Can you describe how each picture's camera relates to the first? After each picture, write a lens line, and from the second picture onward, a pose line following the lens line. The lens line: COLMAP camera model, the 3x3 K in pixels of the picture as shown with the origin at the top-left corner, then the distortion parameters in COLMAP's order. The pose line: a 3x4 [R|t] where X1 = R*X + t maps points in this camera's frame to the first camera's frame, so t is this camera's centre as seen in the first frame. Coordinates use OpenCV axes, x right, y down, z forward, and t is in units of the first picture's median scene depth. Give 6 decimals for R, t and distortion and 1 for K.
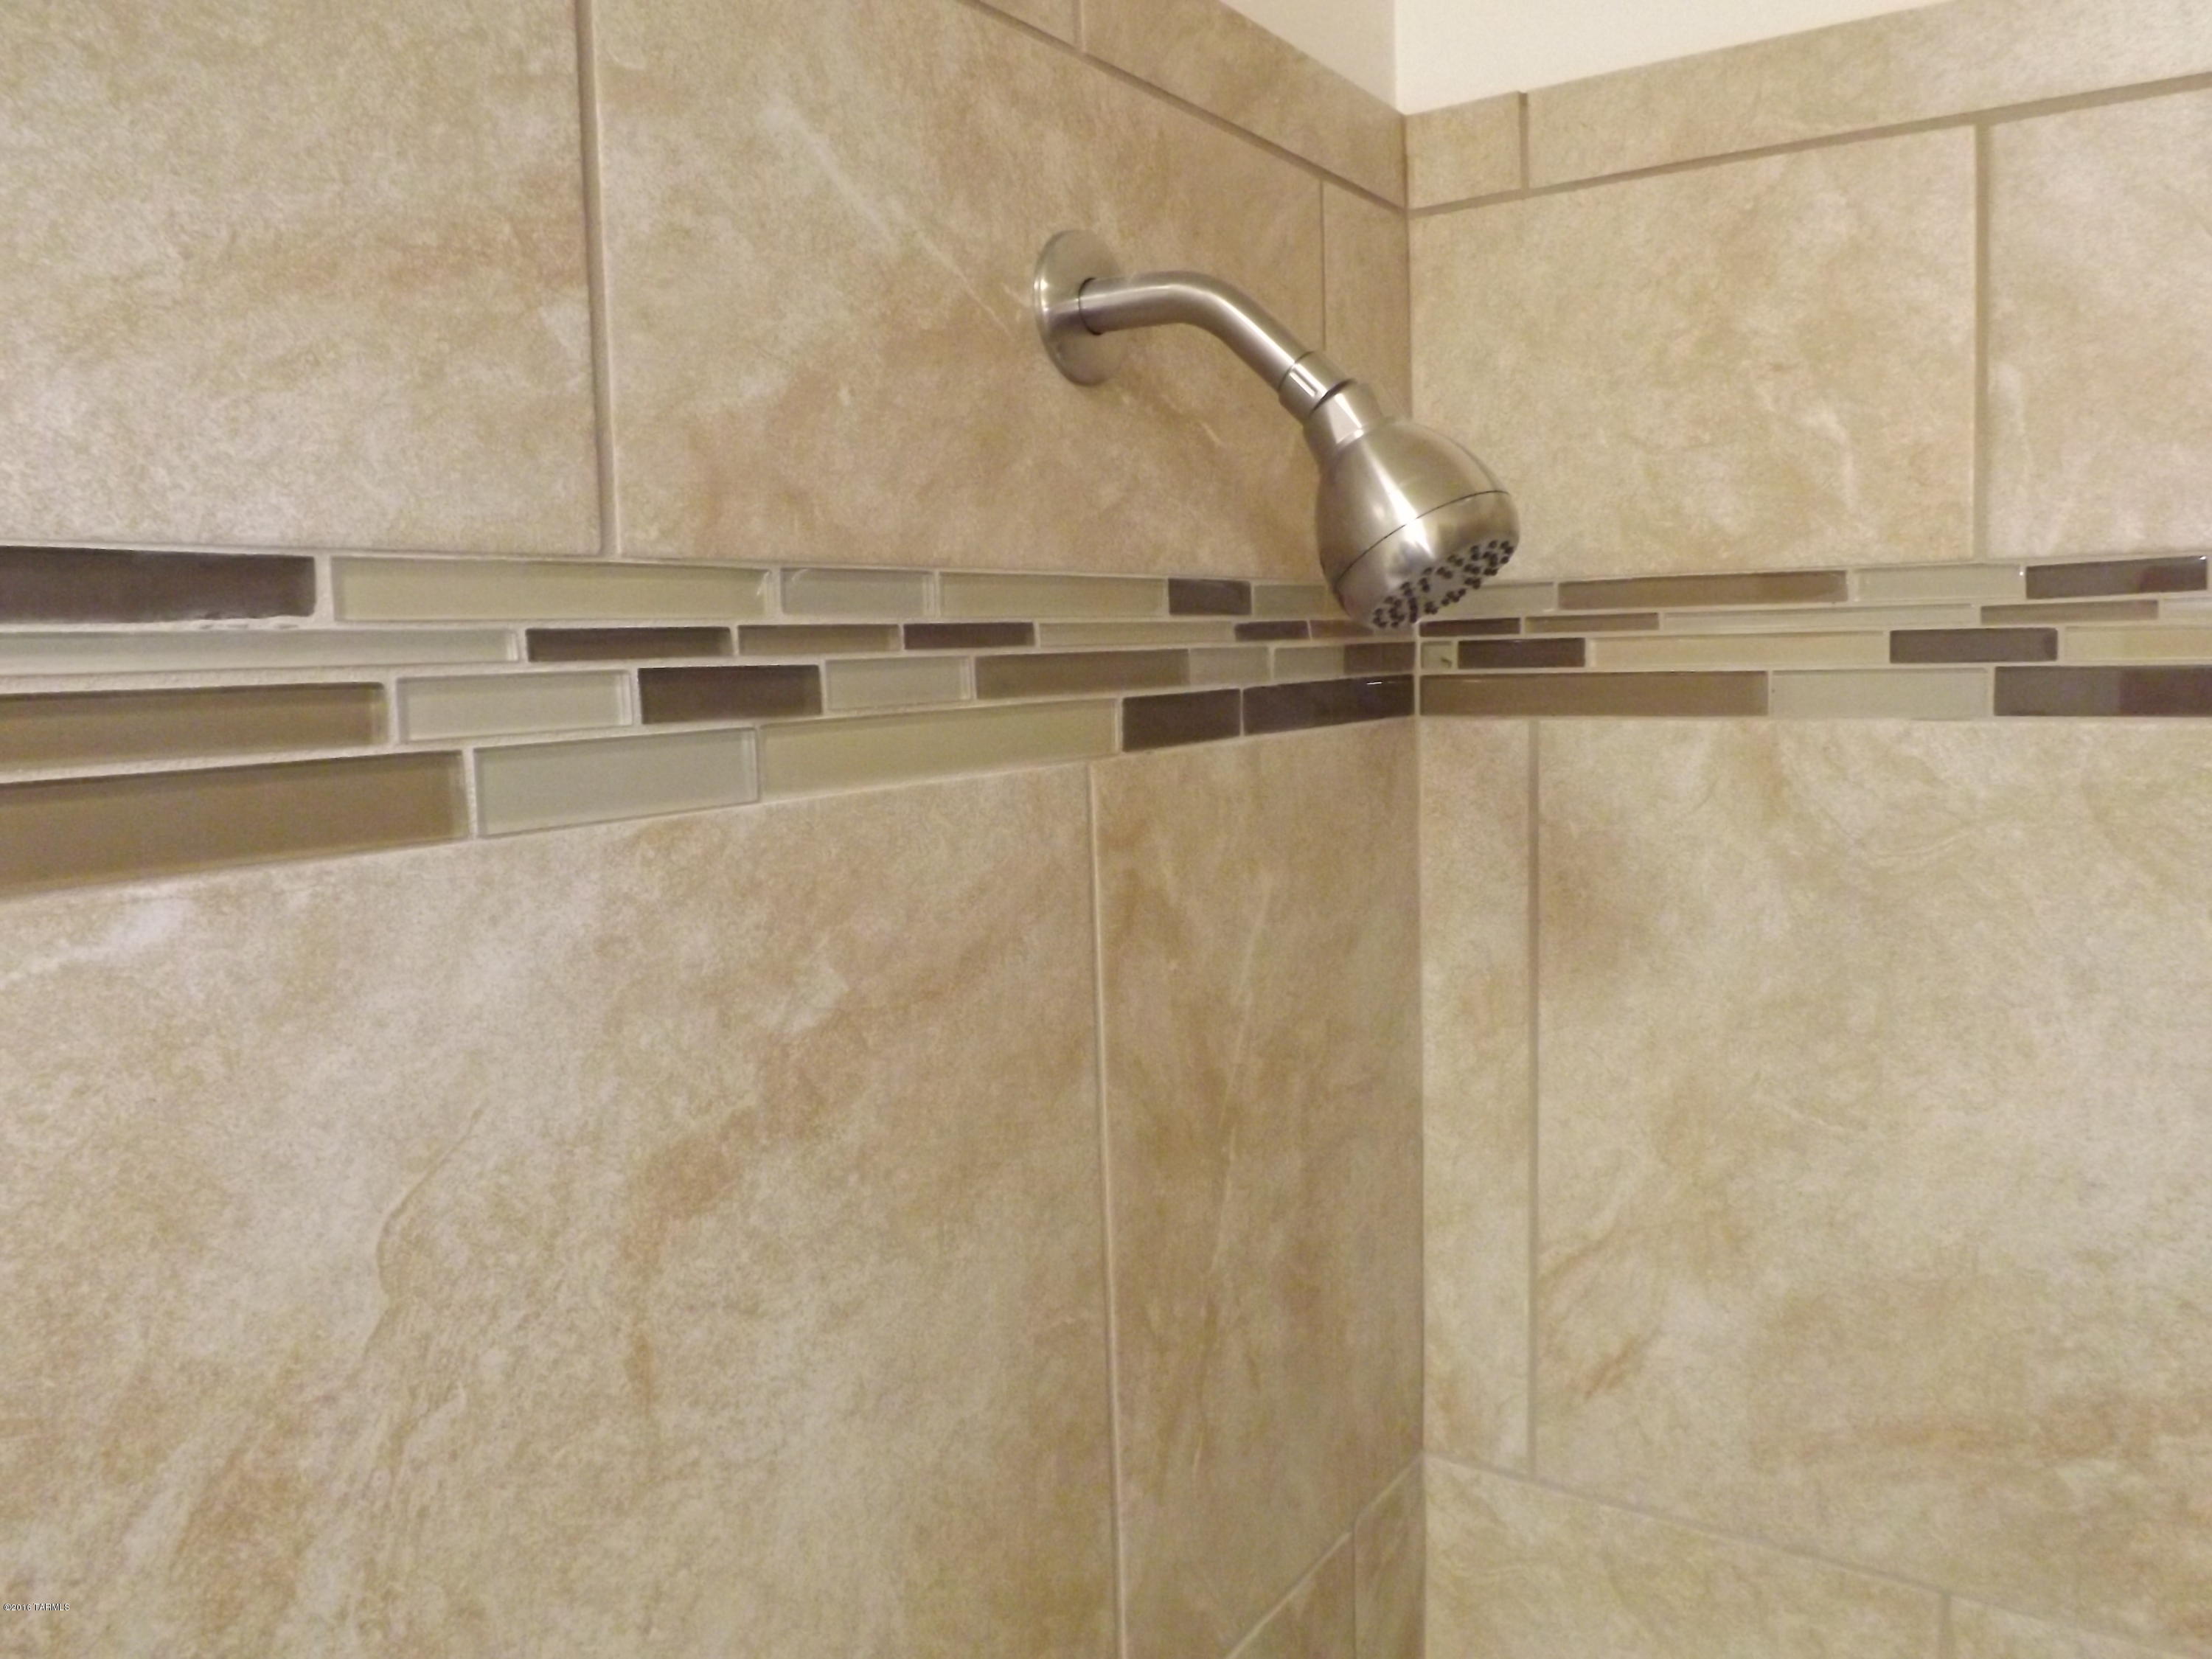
lens RADIAL K [[1563.0, 0, 1107.0], [0, 1563.0, 771.4], [0, 0, 1]] dist [-0.092641, 0.032266]
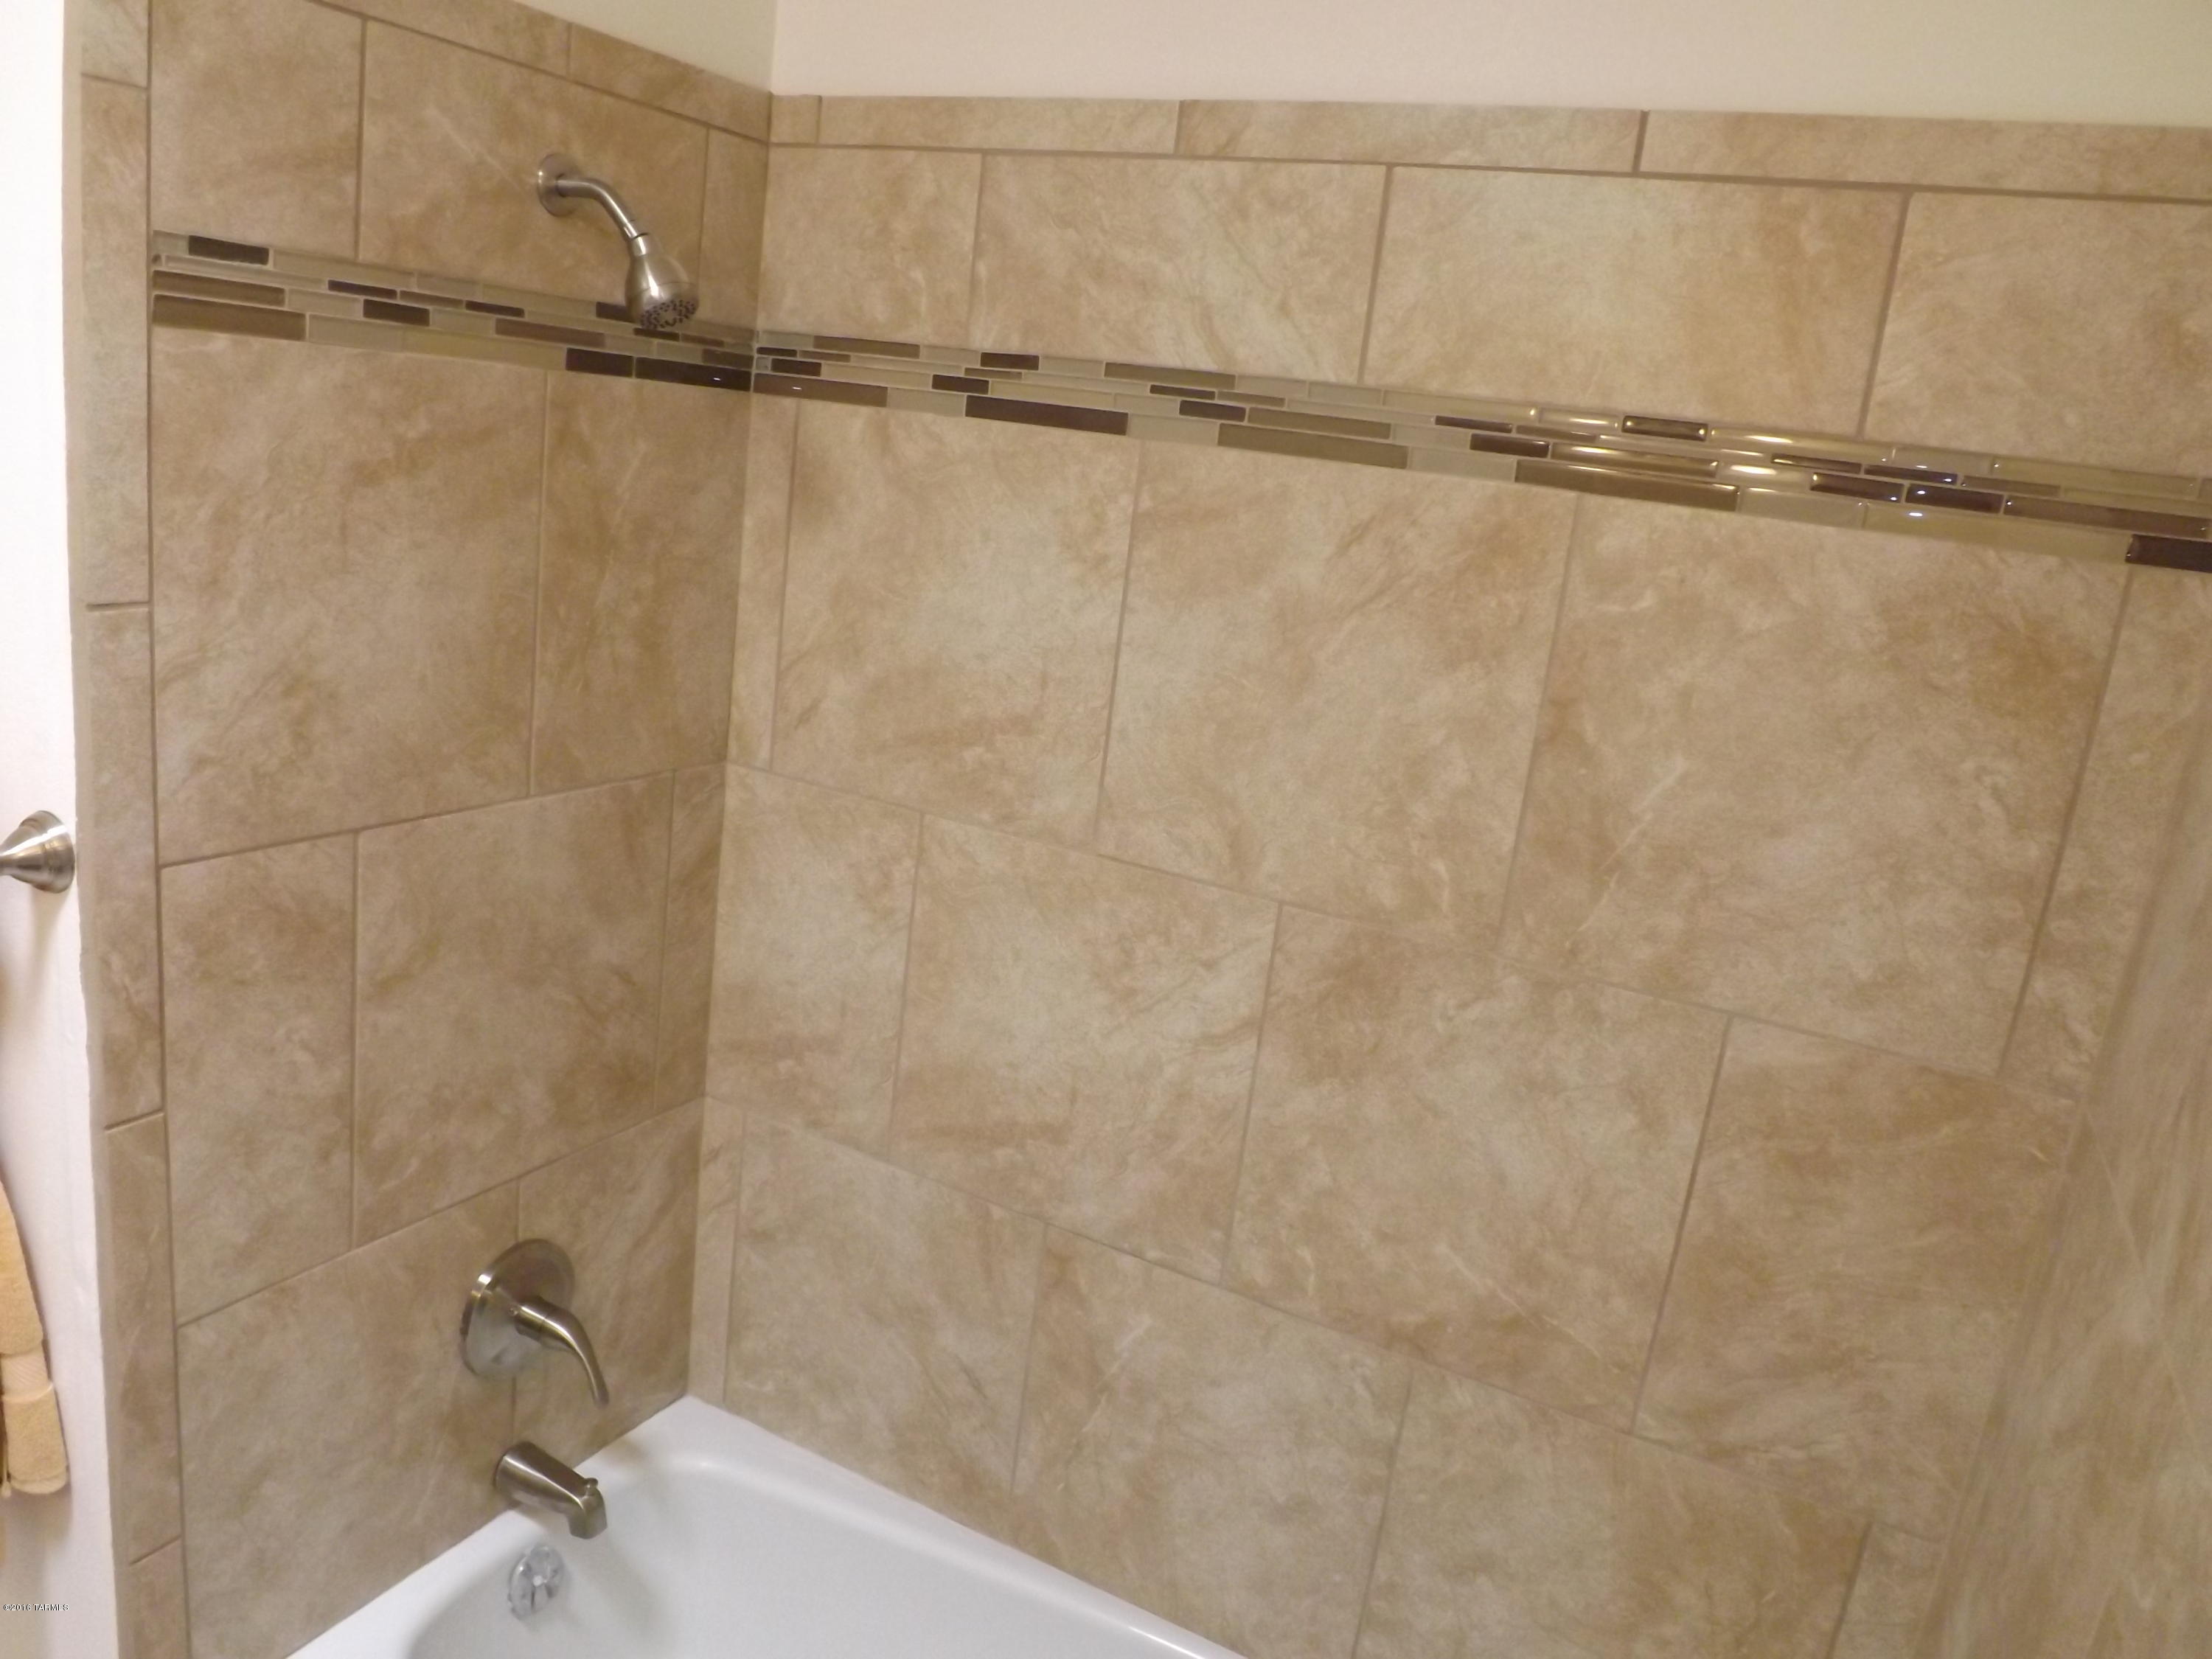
lens RADIAL K [[1587.1, 0, 1106.0], [0, 1587.1, 829.5], [0, 0, 1]] dist [-0.100493, 0.027973]
pose [[0.979447, 0.113740, 0.166572, 0.481957], [-0.139713, 0.978211, 0.153567, 0.185779], [-0.145476, -0.173683, 0.973997, -1.516314]]
